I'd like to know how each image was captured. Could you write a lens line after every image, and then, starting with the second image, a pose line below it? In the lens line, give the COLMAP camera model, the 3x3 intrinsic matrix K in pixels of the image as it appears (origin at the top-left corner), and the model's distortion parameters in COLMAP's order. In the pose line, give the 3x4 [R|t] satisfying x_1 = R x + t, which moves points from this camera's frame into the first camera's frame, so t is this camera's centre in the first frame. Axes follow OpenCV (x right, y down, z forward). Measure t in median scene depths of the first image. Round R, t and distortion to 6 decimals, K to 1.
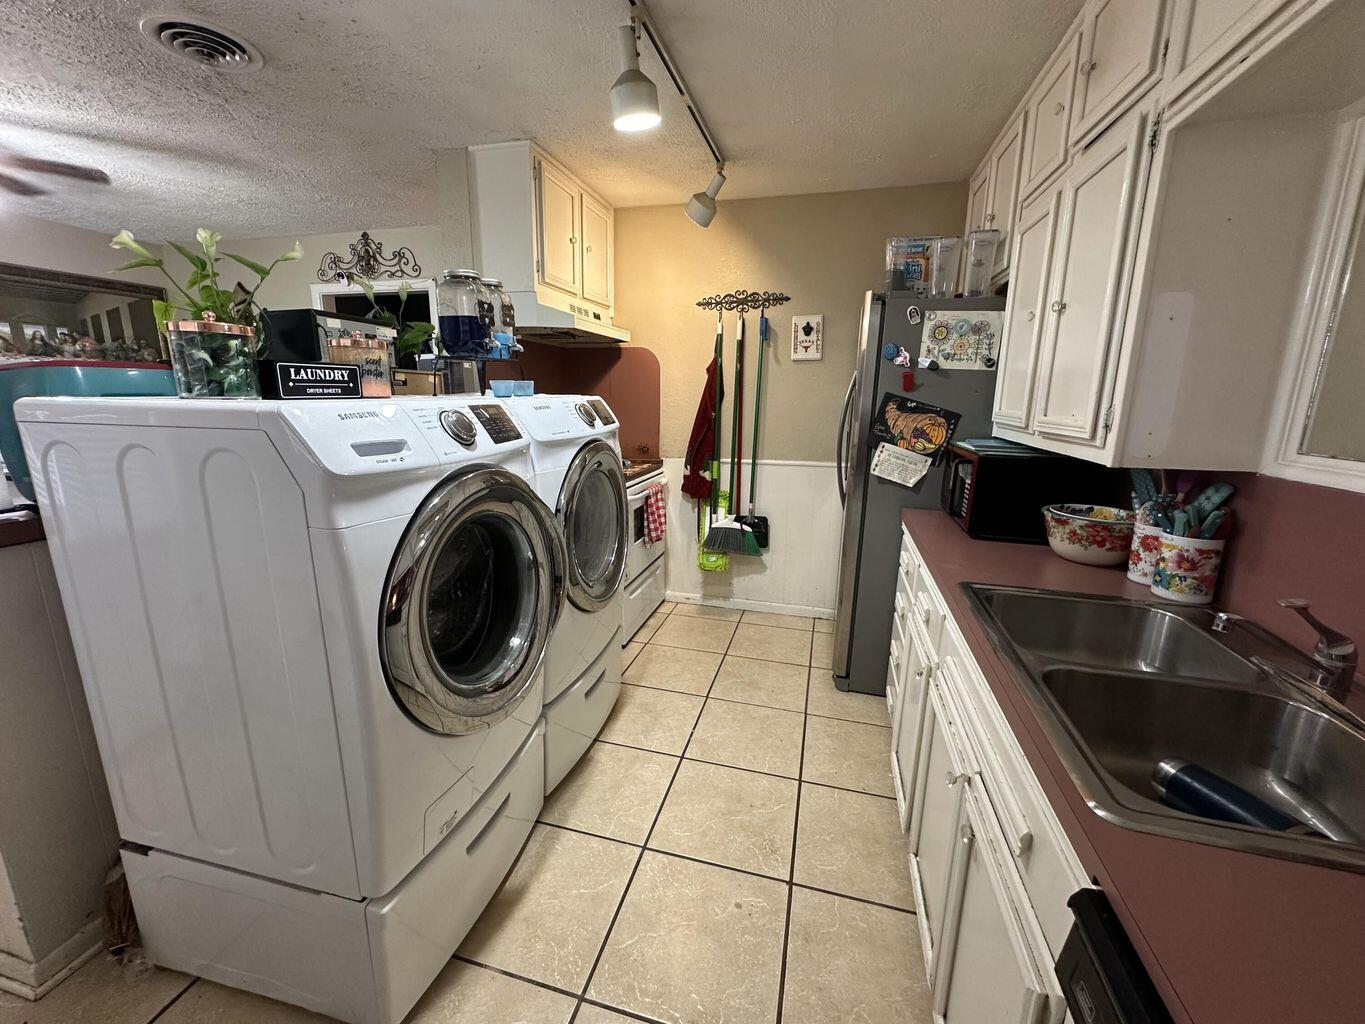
lens RADIAL K [[548.7, 0, 680.9], [0, 548.7, 514.5], [0, 0, 1]] dist [-0.000841, 0.000170]
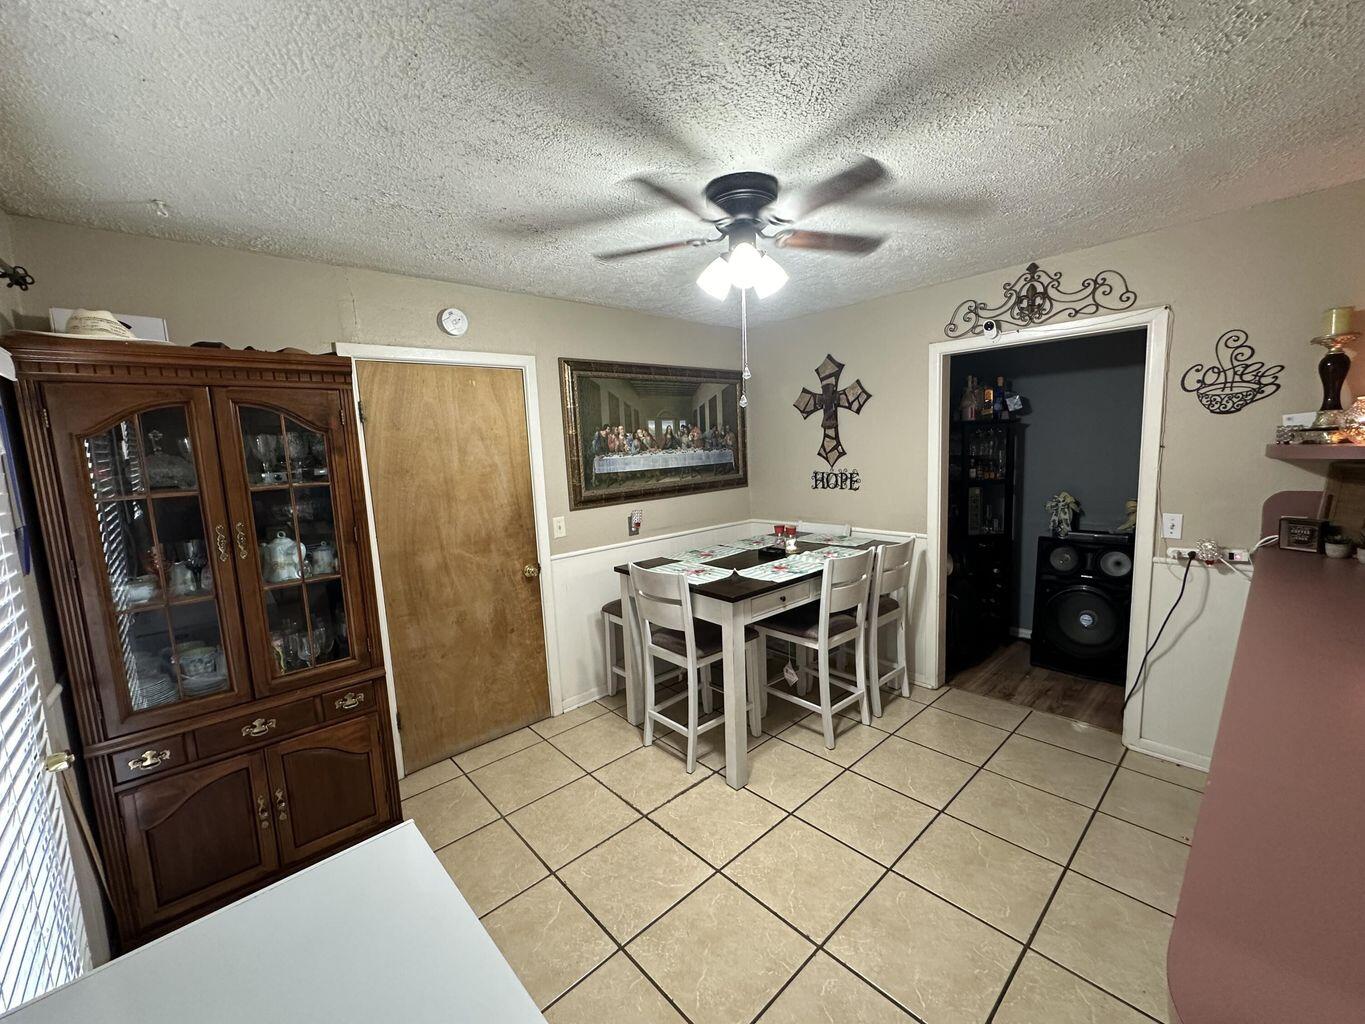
lens RADIAL K [[548.7, 0, 682.6], [0, 548.7, 510.6], [0, 0, 1]] dist [-0.000841, 0.000170]
pose [[0.843929, 0.014289, -0.536264, -0.569663], [-0.059883, 0.995907, -0.067704, -0.102148], [0.533102, 0.089250, 0.841330, 0.151931]]
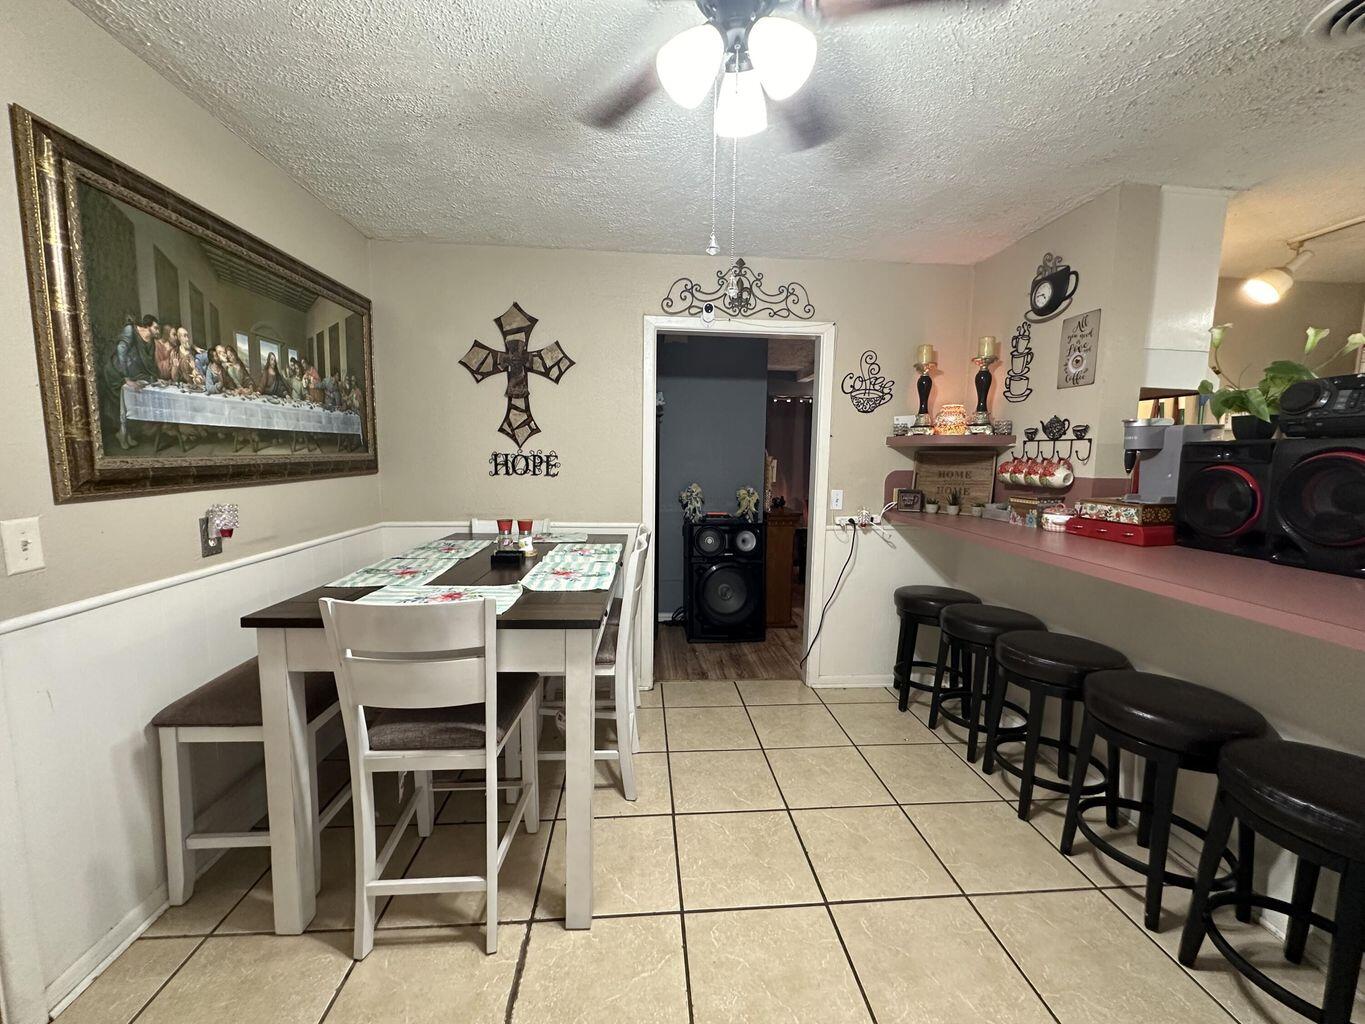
lens RADIAL K [[548.7, 0, 685.7], [0, 548.7, 509.9], [0, 0, 1]] dist [-0.000841, 0.000170]
pose [[0.939575, -0.032768, 0.340771, -0.925898], [0.069196, 0.993041, -0.095300, -0.084593], [-0.335276, 0.113121, 0.935304, 0.325957]]
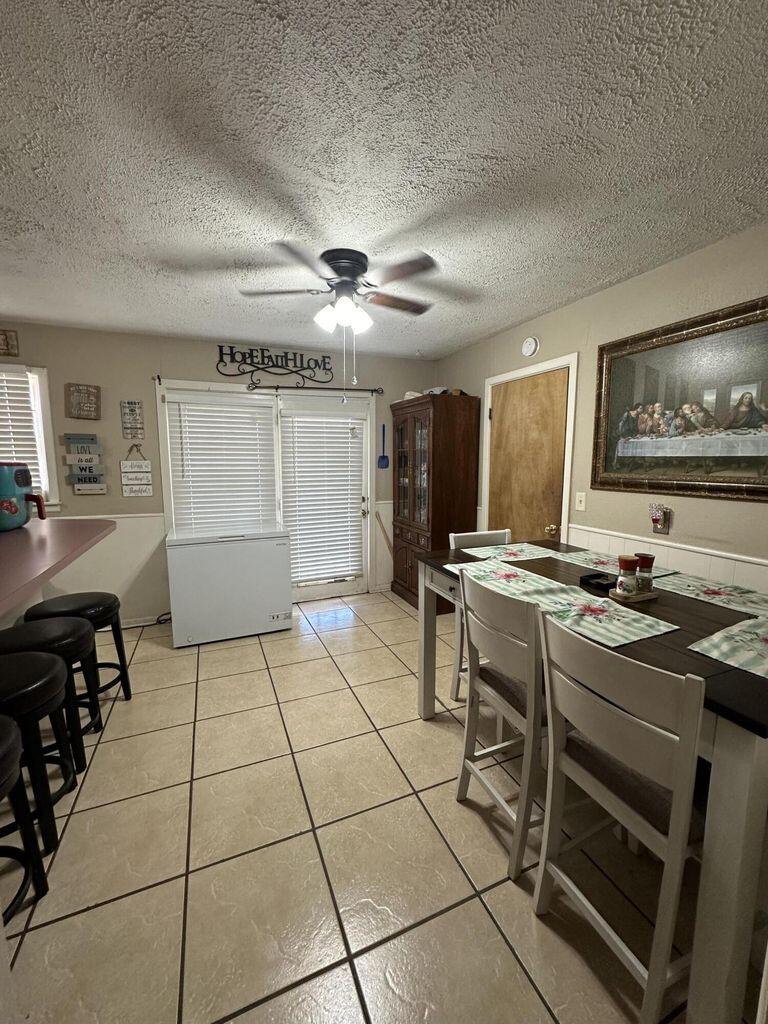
lens RADIAL K [[411.6, 0, 381.4], [0, 411.6, 512.4], [0, 0, 1]] dist [-0.000841, 0.000170]
pose [[-0.788990, 0.072858, -0.610071, -0.468820], [-0.136984, 0.947091, 0.290265, -0.266763], [0.598941, 0.312586, -0.737265, 1.099357]]
